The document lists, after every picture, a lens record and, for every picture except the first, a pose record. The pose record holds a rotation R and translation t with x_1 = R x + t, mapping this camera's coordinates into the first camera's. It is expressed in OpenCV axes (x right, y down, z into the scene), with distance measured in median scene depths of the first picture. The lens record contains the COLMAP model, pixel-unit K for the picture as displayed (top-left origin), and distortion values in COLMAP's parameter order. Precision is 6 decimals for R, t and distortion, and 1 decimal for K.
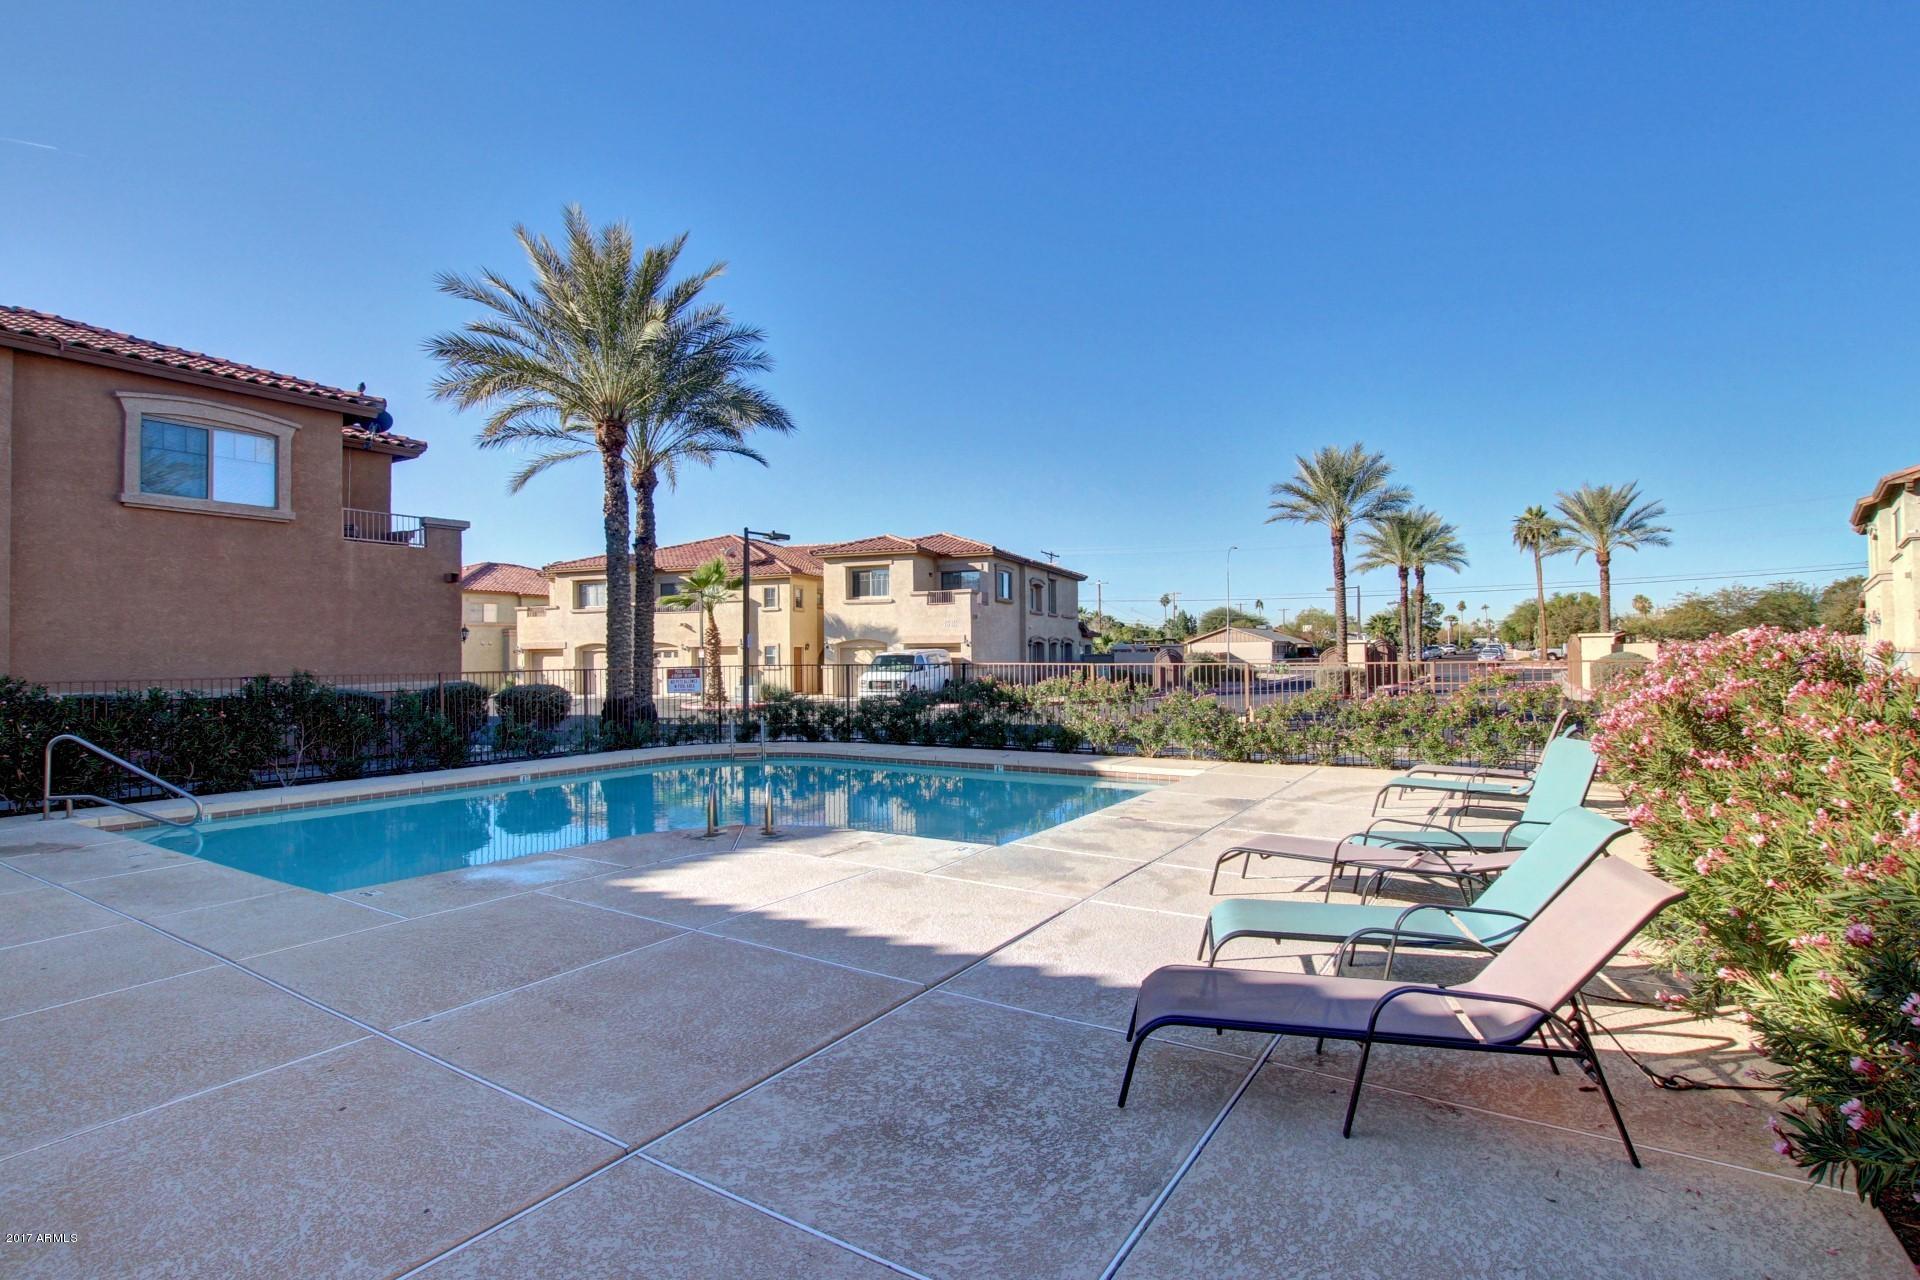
lens RADIAL K [[922.9, 0, 960.0], [0, 922.9, 640.0], [0, 0, 1]] dist [-0.027686, 0.003536]
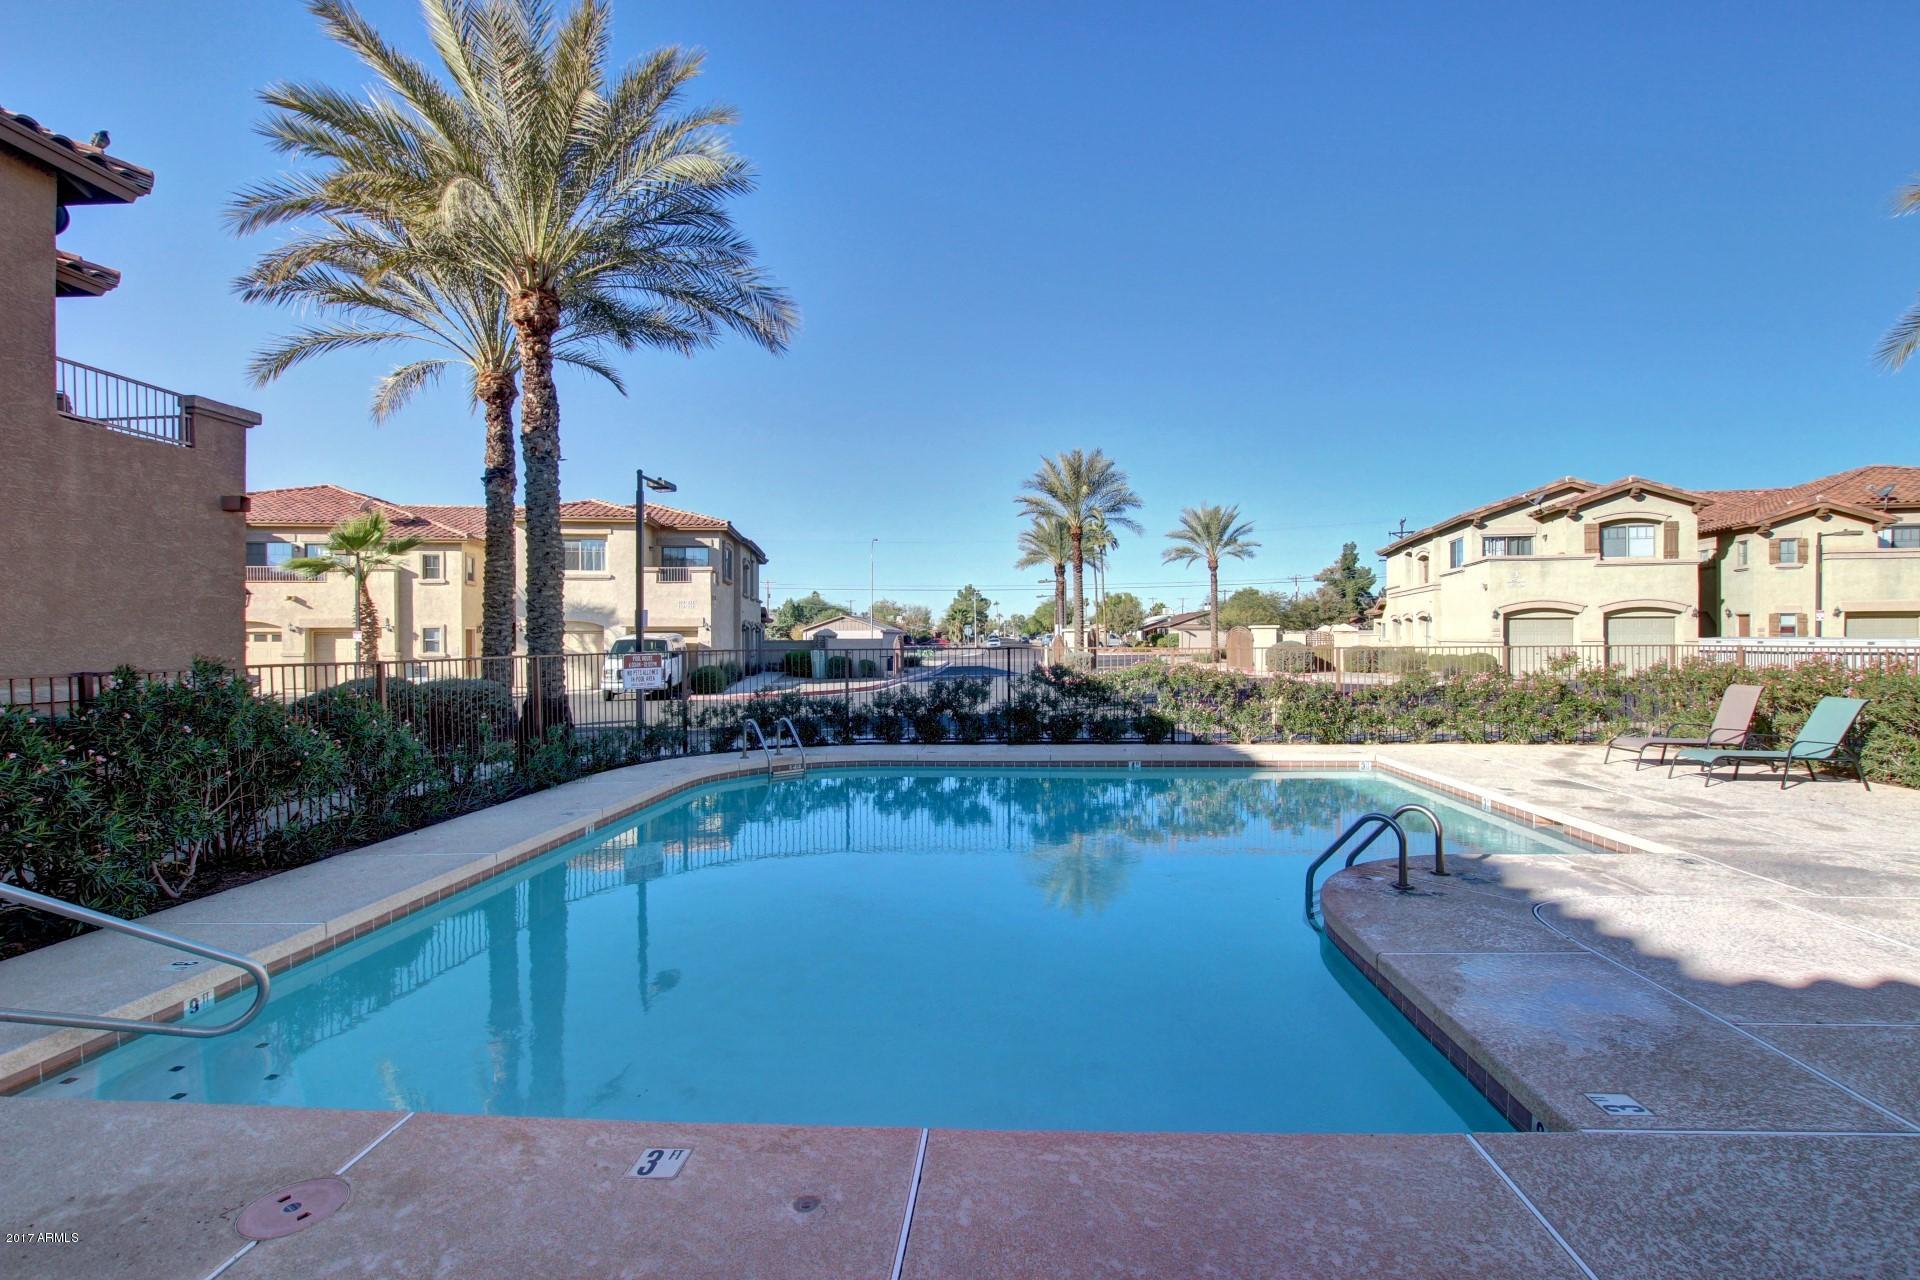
lens RADIAL K [[887.1, 0, 959.8], [0, 887.1, 645.0], [0, 0, 1]] dist [-0.026600, 0.003919]
pose [[0.877195, 0.003007, 0.480126, -0.189178], [-0.012094, 0.999801, 0.015834, 0.004422], [-0.479983, -0.019696, 0.877057, 0.123543]]
